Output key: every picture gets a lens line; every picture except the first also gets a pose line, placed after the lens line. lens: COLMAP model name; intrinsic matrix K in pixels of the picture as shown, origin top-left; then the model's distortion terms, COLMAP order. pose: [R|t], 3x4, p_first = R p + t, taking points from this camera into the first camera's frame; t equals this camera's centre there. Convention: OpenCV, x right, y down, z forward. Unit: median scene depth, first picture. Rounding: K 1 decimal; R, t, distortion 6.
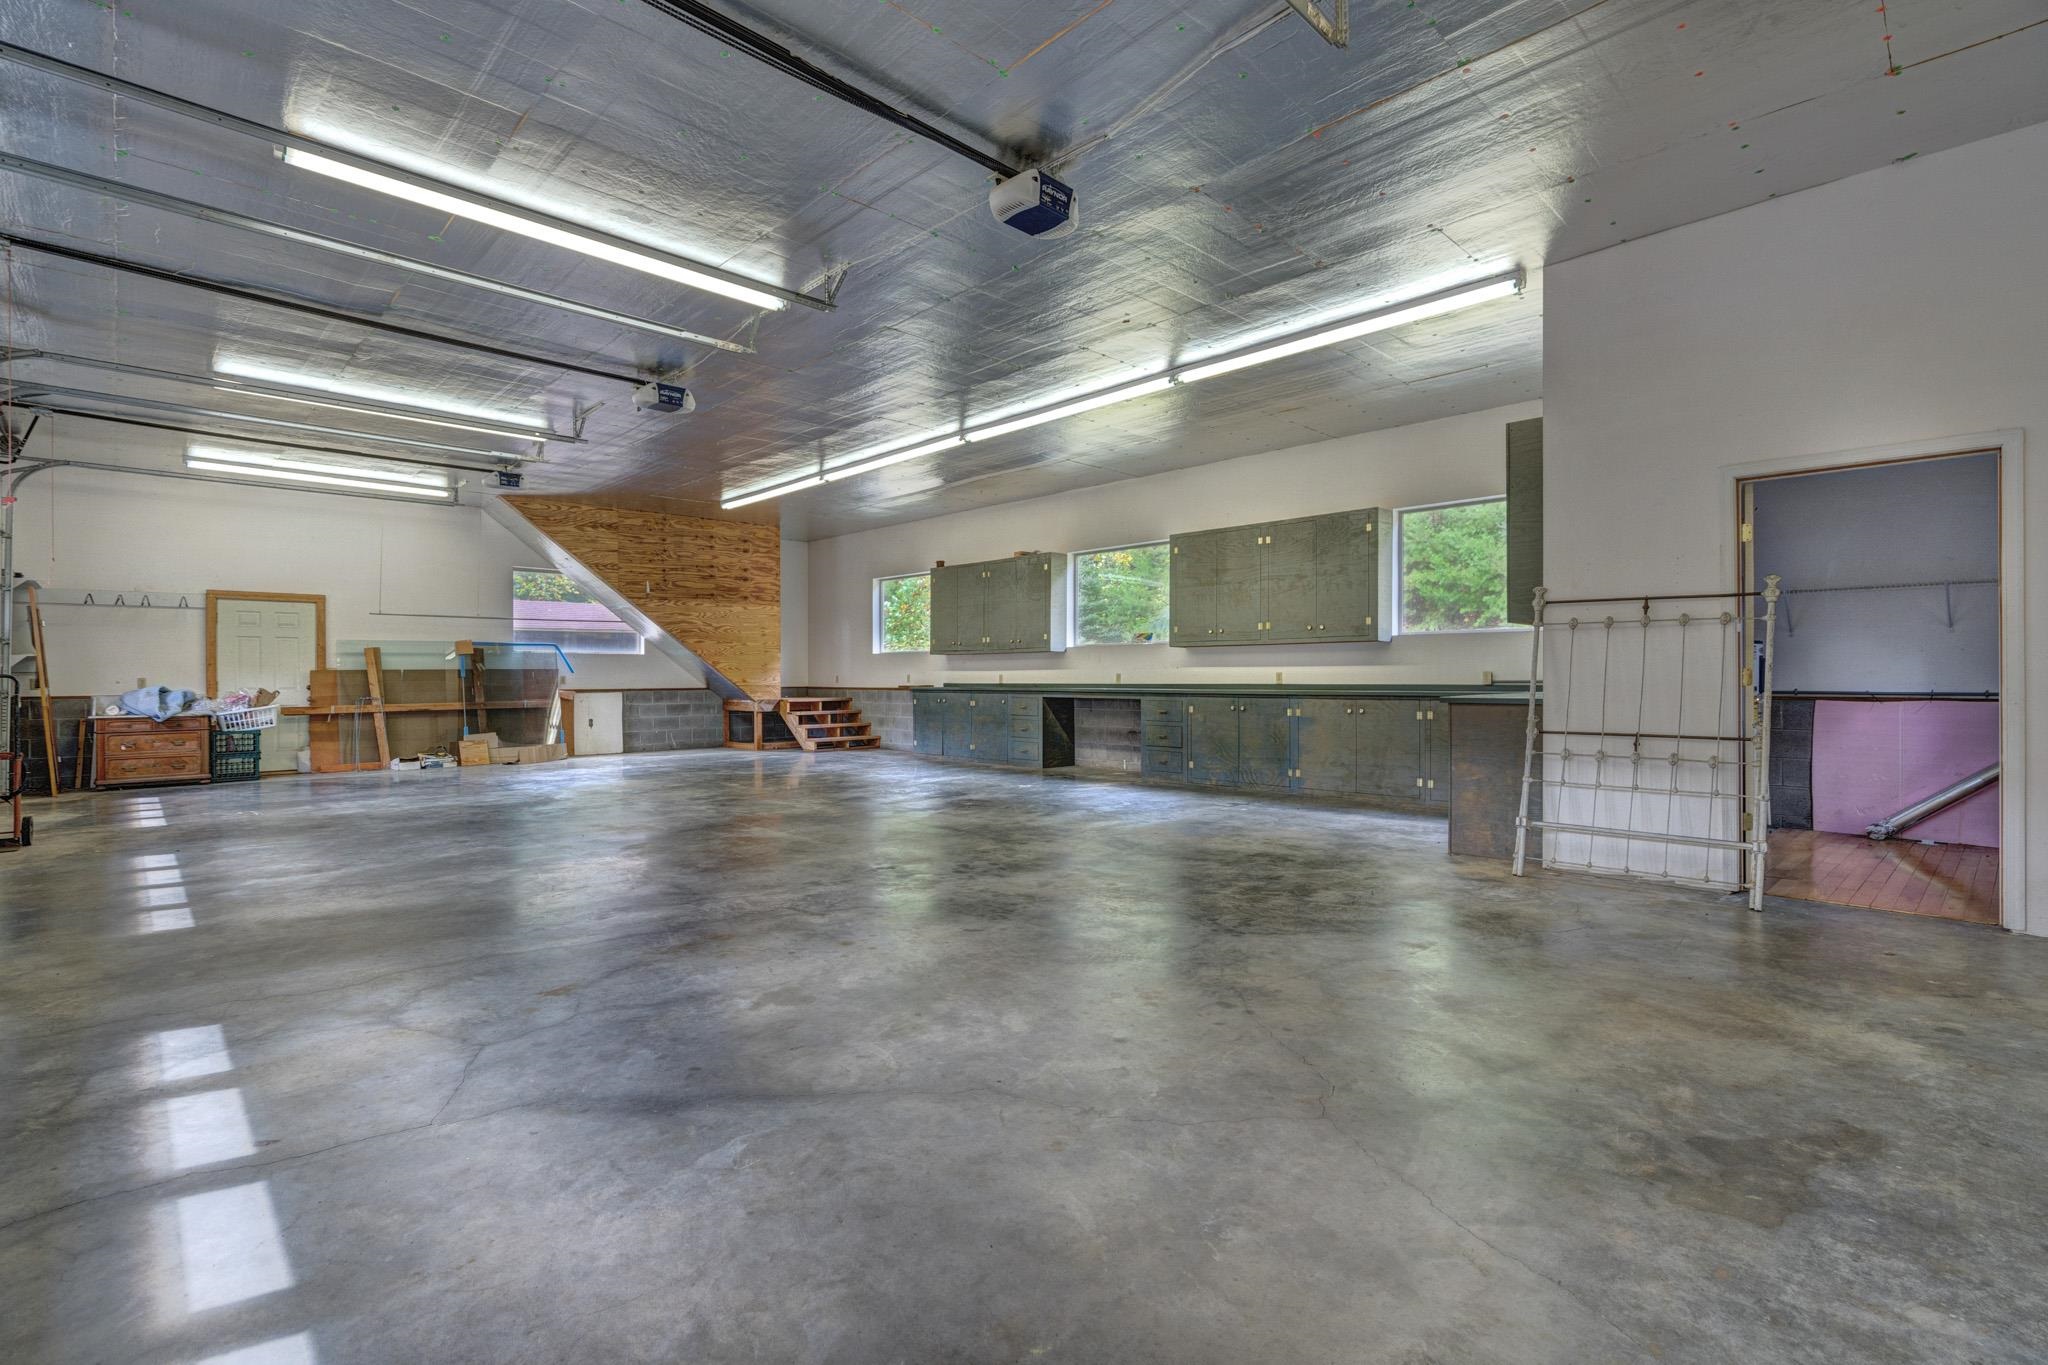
lens RADIAL K [[934.3, 0, 1024.4], [0, 934.3, 675.6], [0, 0, 1]] dist [-0.000240, 0.000291]
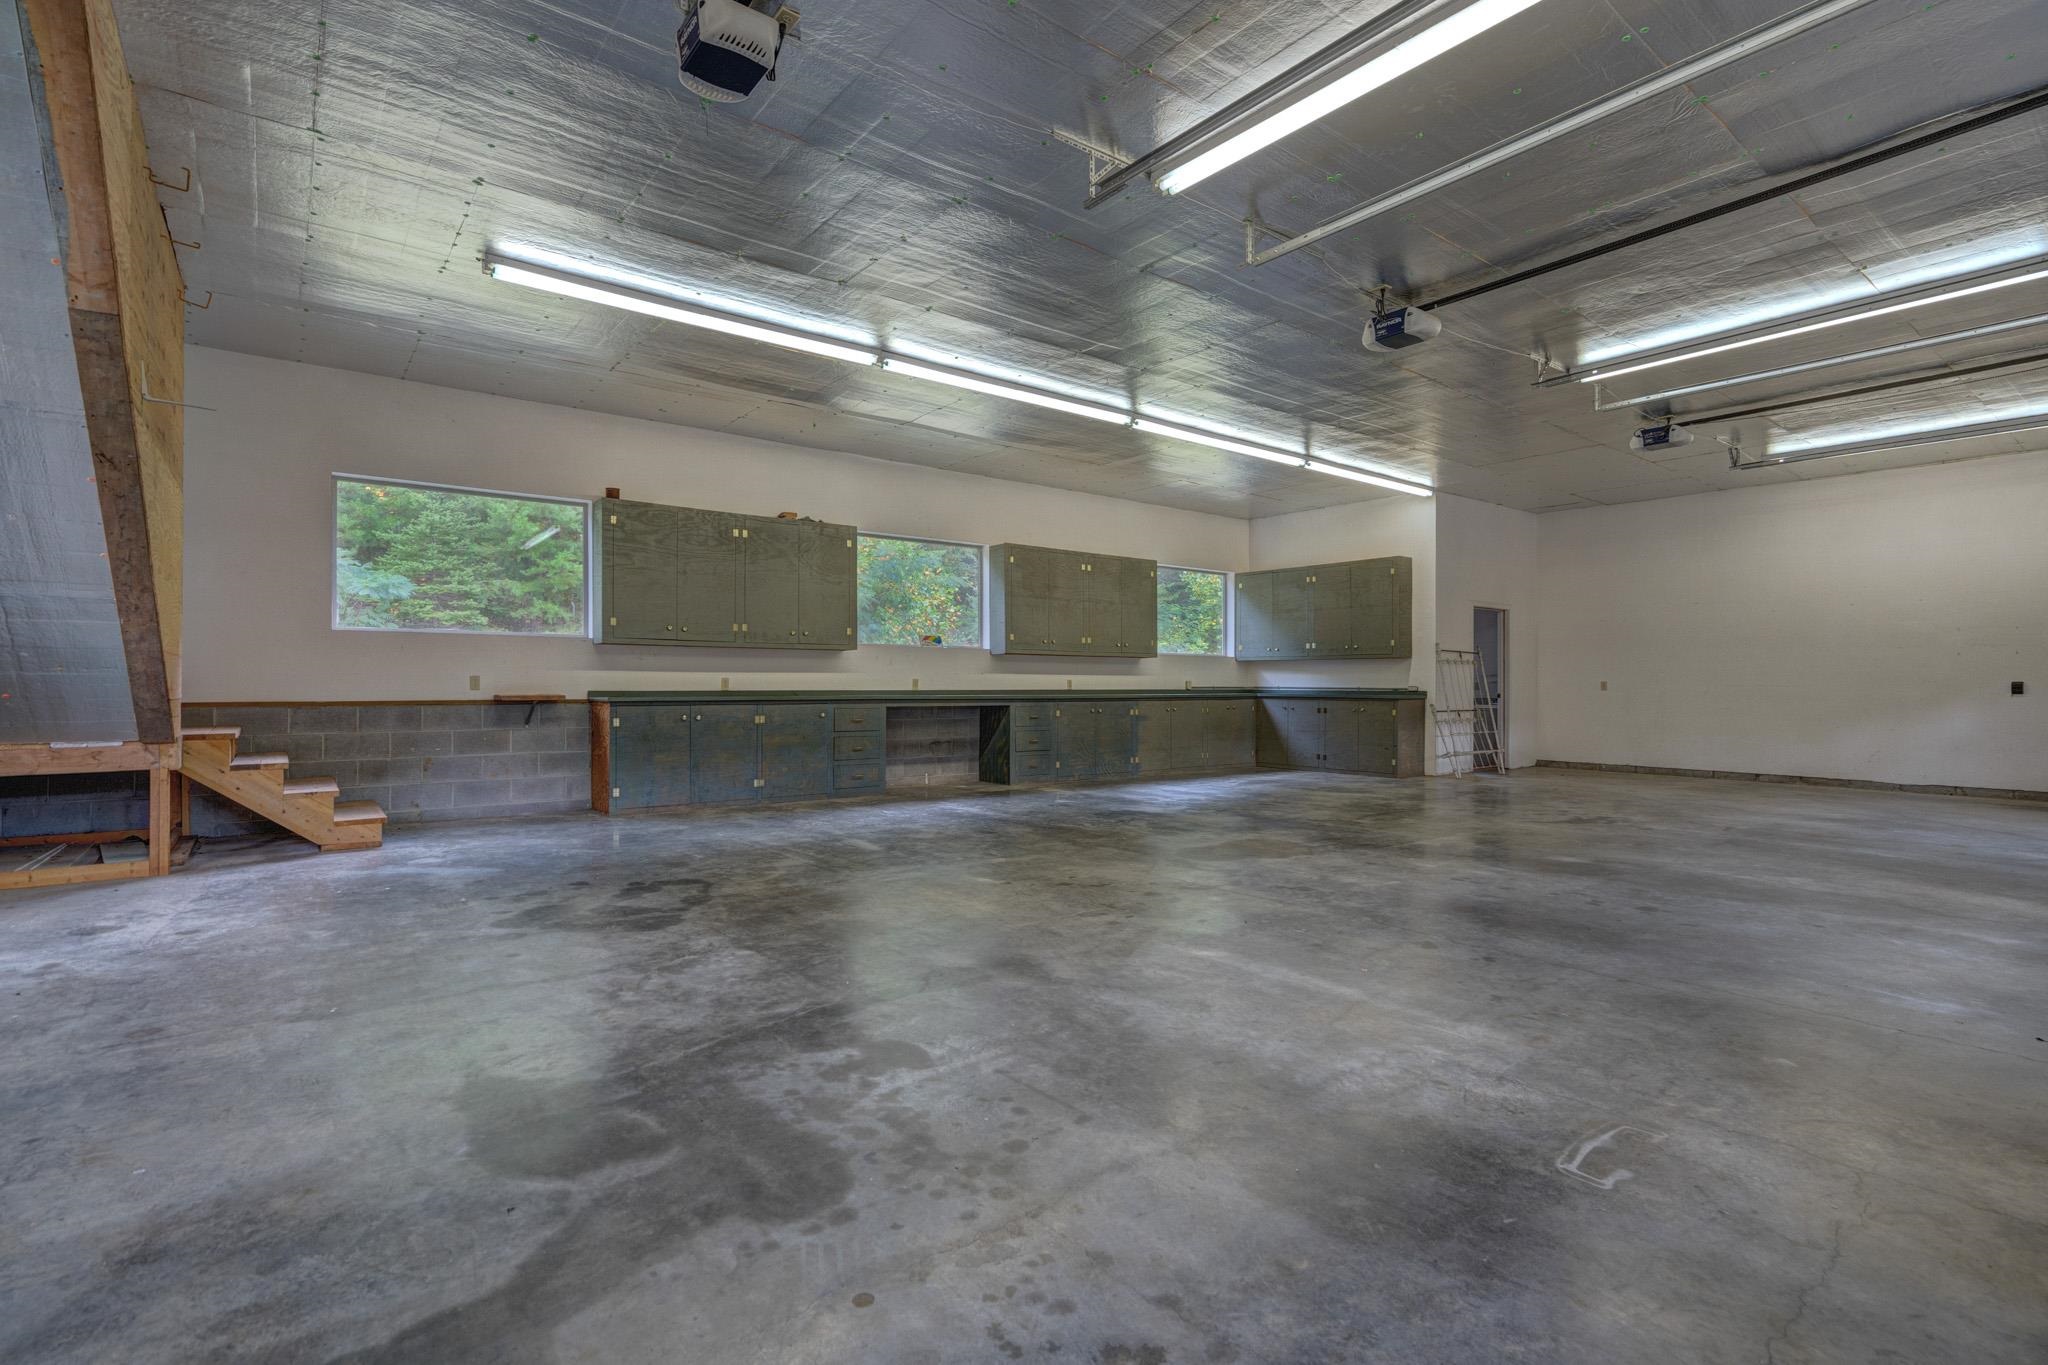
lens RADIAL K [[934.3, 0, 1024.4], [0, 934.3, 675.6], [0, 0, 1]] dist [-0.000240, 0.000291]
pose [[0.123741, 0.013282, 0.992226, -0.595065], [-0.003772, 0.999909, -0.012914, 0.004549], [-0.992307, -0.002145, 0.123780, 0.601589]]
